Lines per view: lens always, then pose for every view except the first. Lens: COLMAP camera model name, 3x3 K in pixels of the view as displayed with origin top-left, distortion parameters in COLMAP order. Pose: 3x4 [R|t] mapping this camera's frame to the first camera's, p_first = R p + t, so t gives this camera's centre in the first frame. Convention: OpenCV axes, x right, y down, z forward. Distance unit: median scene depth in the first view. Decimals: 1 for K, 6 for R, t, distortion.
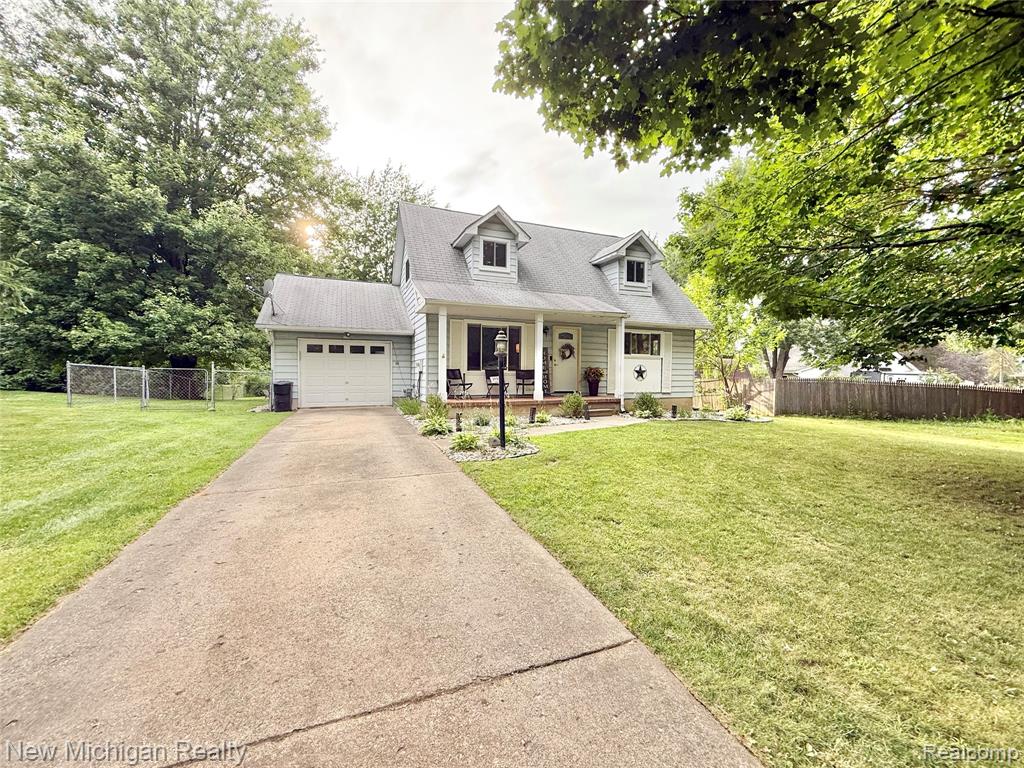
lens RADIAL K [[414.4, 0, 516.7], [0, 414.4, 383.4], [0, 0, 1]] dist [0.000235, -0.000066]
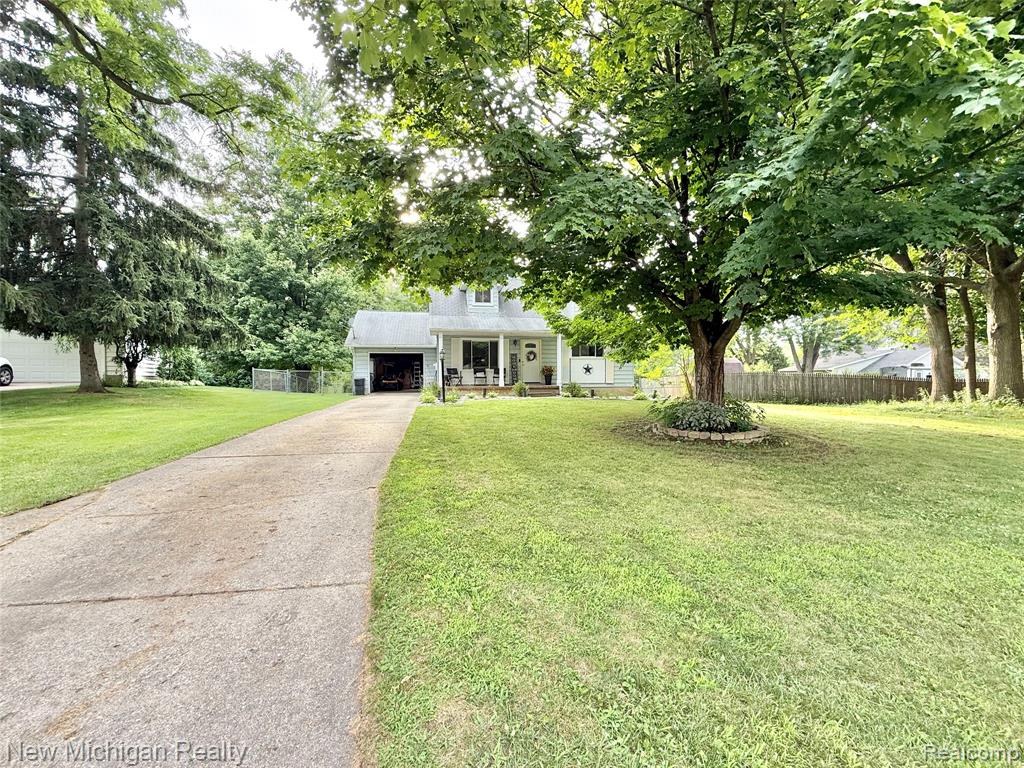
lens RADIAL K [[414.4, 0, 516.7], [0, 414.4, 383.4], [0, 0, 1]] dist [0.000235, -0.000066]
pose [[0.982062, -0.010548, -0.188265, 0.335705], [0.008751, 0.999908, -0.010374, 0.036649], [0.188358, 0.008541, 0.982063, -0.471053]]
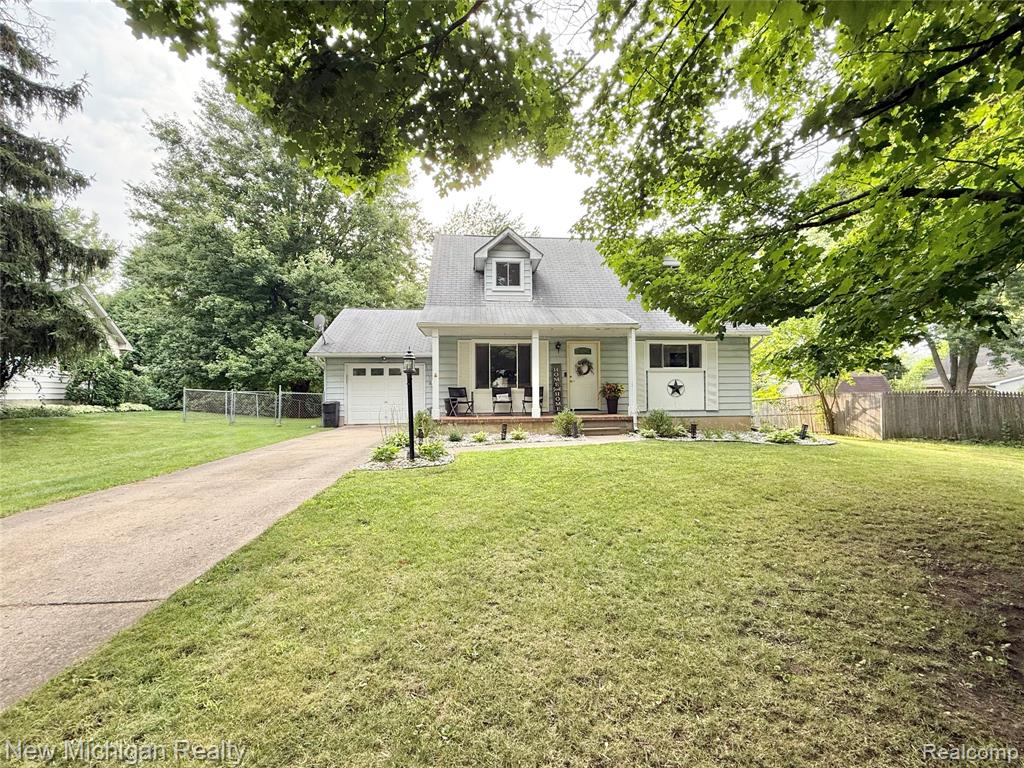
lens RADIAL K [[428.6, 0, 512.0], [0, 428.6, 384.0], [0, 0, 1]] dist [0.000614, 0.000154]
pose [[0.954475, -0.022037, -0.297474, 0.243036], [0.007956, 0.998793, -0.048464, 0.007906], [0.298183, 0.043891, 0.953499, 0.011000]]
